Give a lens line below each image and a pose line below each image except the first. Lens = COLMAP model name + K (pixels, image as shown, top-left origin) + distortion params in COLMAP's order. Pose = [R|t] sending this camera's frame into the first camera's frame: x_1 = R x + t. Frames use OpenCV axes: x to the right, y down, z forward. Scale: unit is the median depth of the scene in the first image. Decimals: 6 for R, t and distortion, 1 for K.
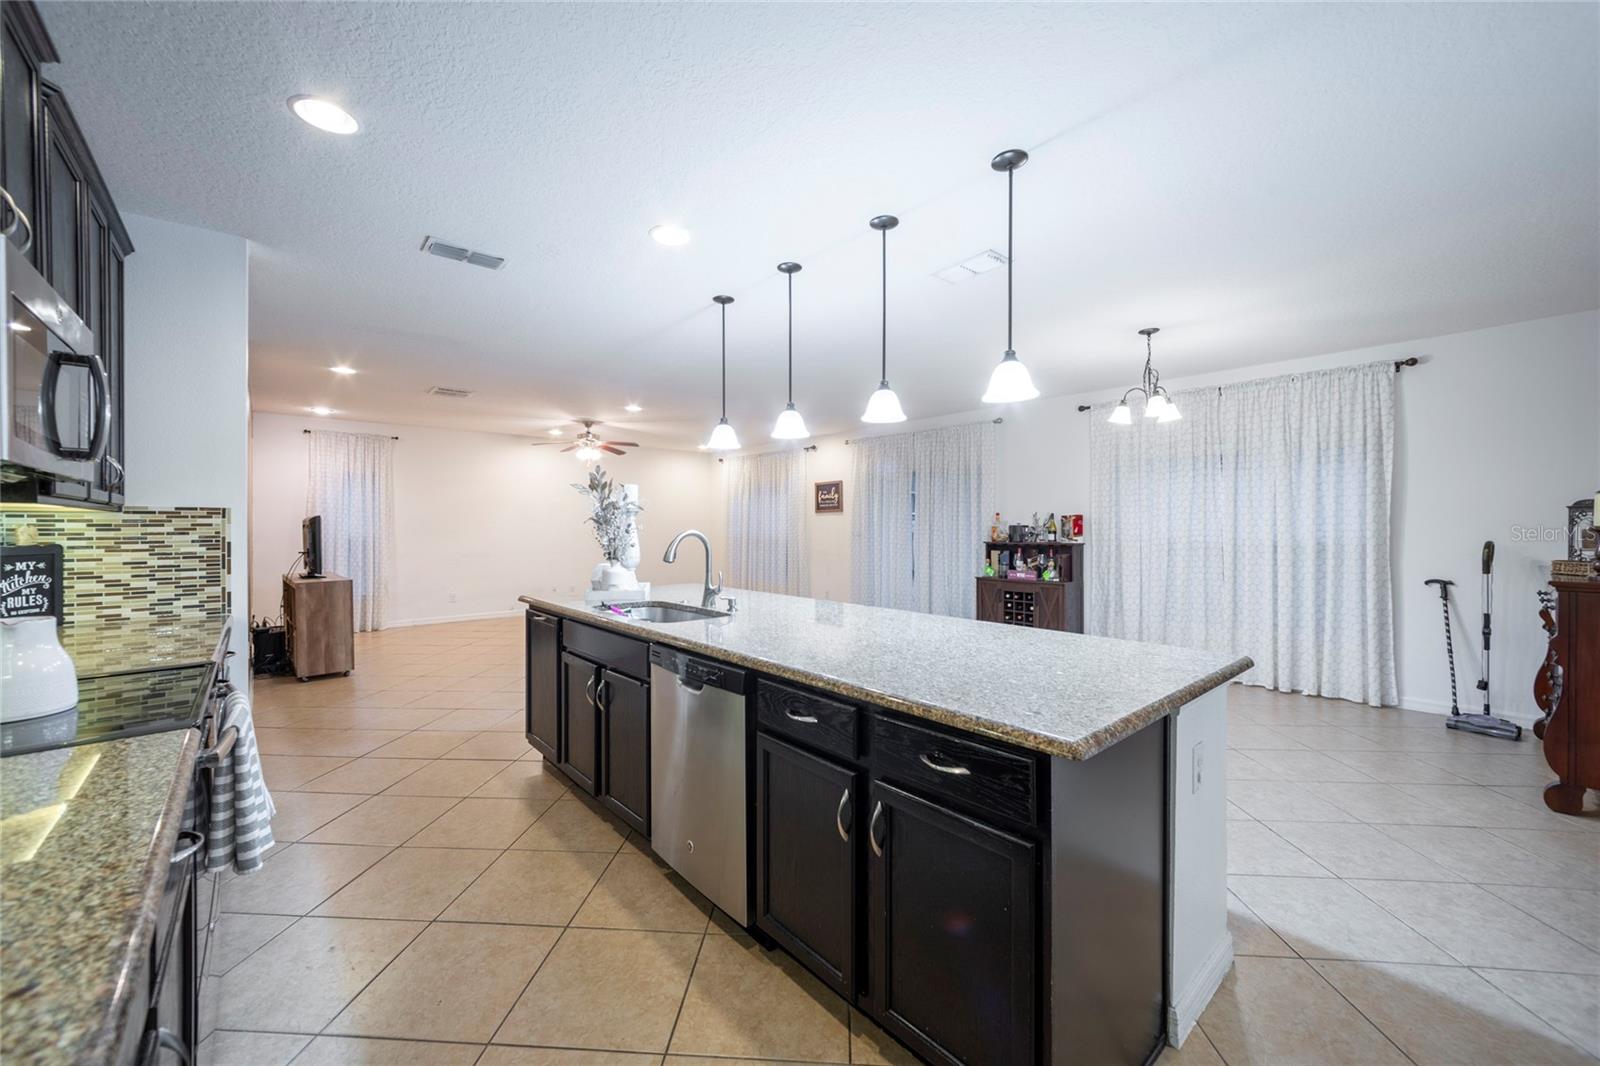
lens RADIAL K [[617.7, 0, 796.5], [0, 617.7, 530.7], [0, 0, 1]] dist [0.002225, -0.001072]
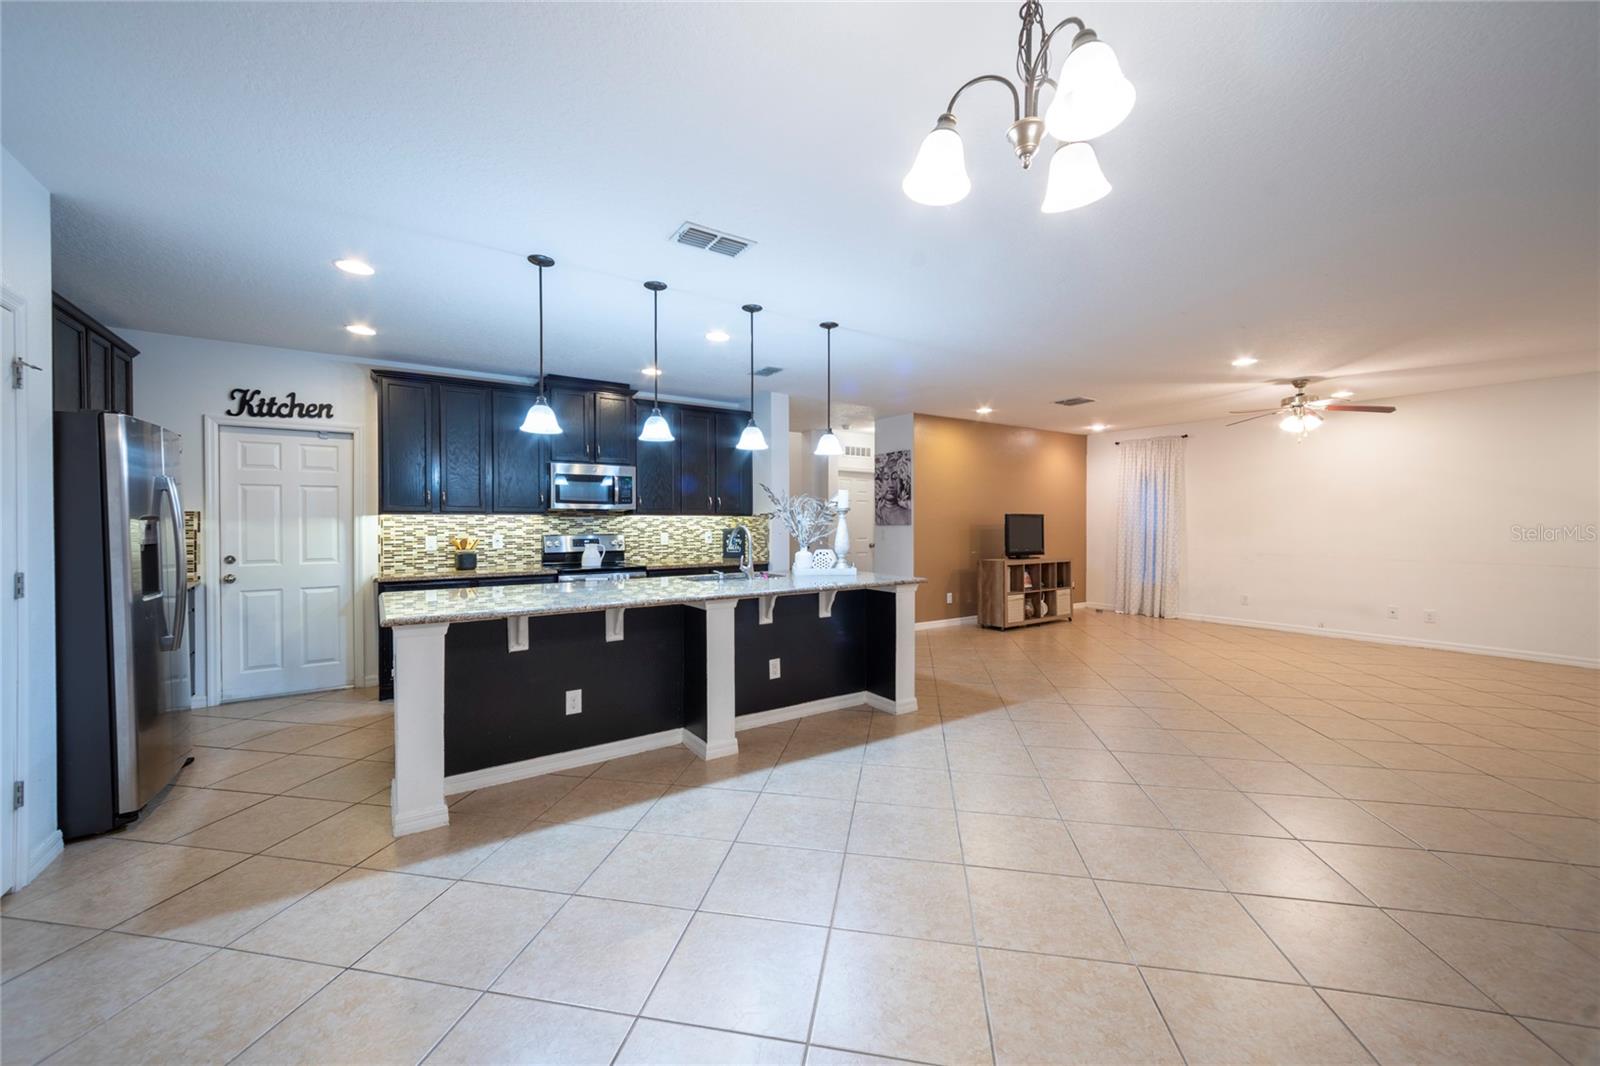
lens RADIAL K [[617.7, 0, 796.5], [0, 617.7, 527.5], [0, 0, 1]] dist [0.002225, -0.001072]
pose [[-0.127480, 0.010453, -0.991786, 1.000369], [-0.006387, 0.999915, 0.011360, -0.009807], [0.991821, 0.007783, -0.127402, 1.052592]]
